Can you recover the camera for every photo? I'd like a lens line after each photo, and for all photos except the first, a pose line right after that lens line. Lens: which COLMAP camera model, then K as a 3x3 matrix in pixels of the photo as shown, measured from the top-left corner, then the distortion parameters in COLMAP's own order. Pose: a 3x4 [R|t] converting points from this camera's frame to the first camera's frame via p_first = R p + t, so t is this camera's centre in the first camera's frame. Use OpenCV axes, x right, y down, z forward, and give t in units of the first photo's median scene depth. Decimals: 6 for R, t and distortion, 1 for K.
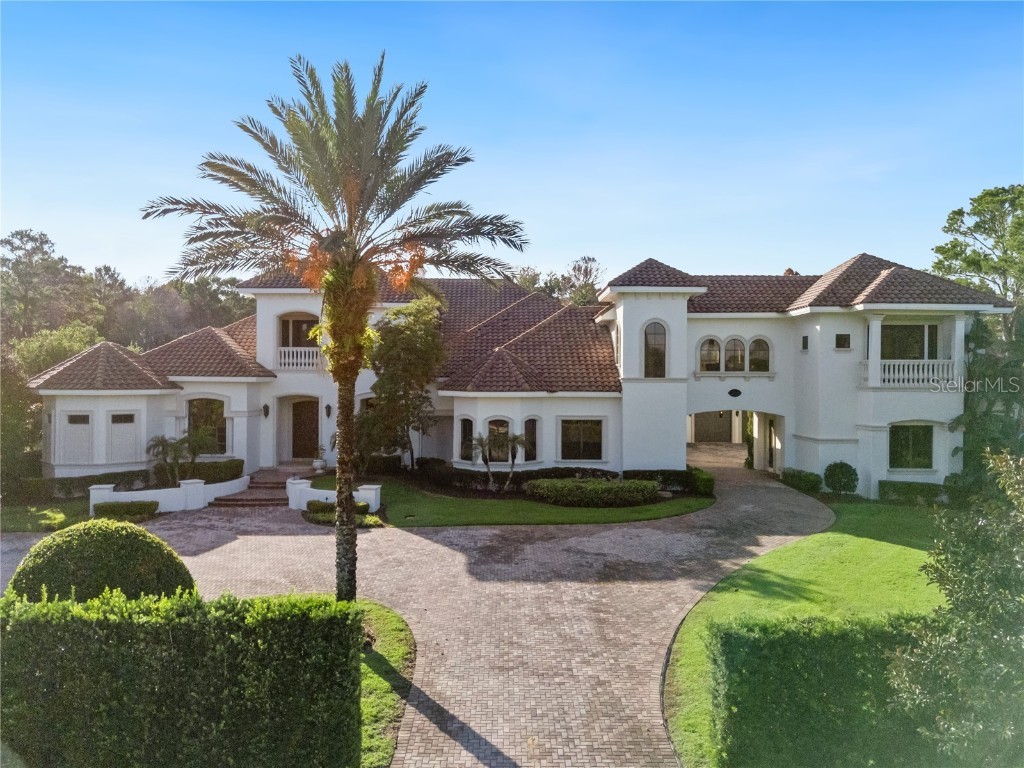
lens RADIAL K [[780.0, 0, 512.0], [0, 780.0, 384.0], [0, 0, 1]] dist [0.010091, -0.000515]
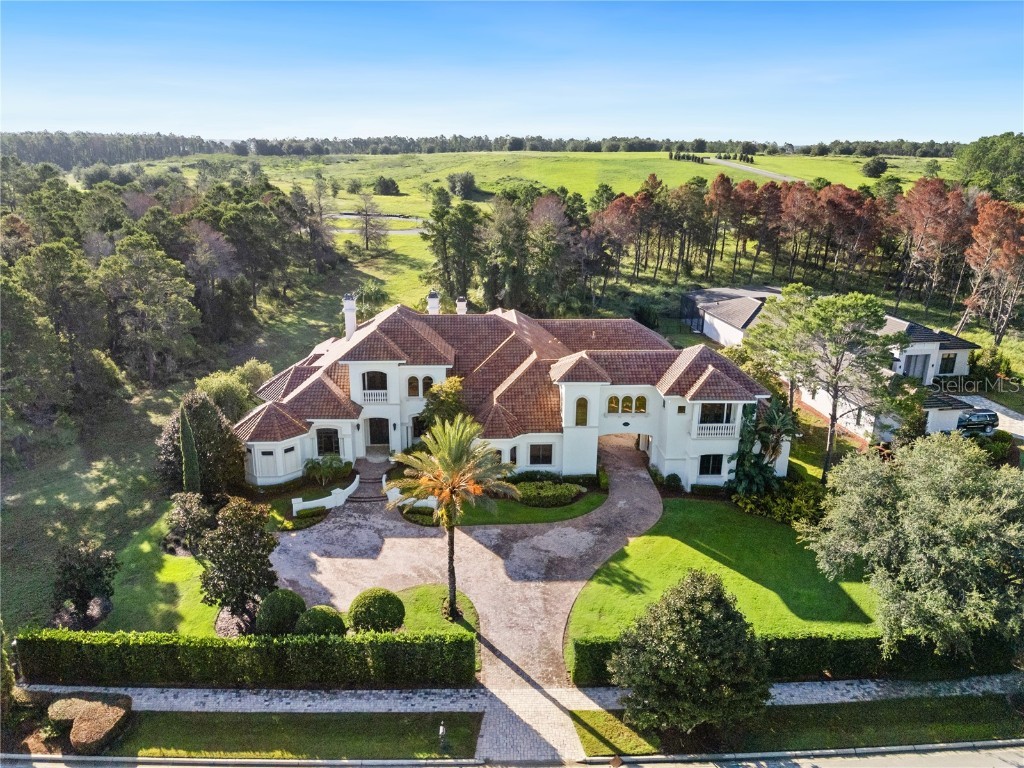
lens RADIAL K [[780.0, 0, 512.0], [0, 780.0, 384.0], [0, 0, 1]] dist [0.010091, -0.000515]
pose [[0.998969, -0.011223, 0.043995, -0.060763], [-0.002229, 0.955681, 0.294397, -0.664550], [-0.045349, -0.294191, 0.954670, -0.740927]]
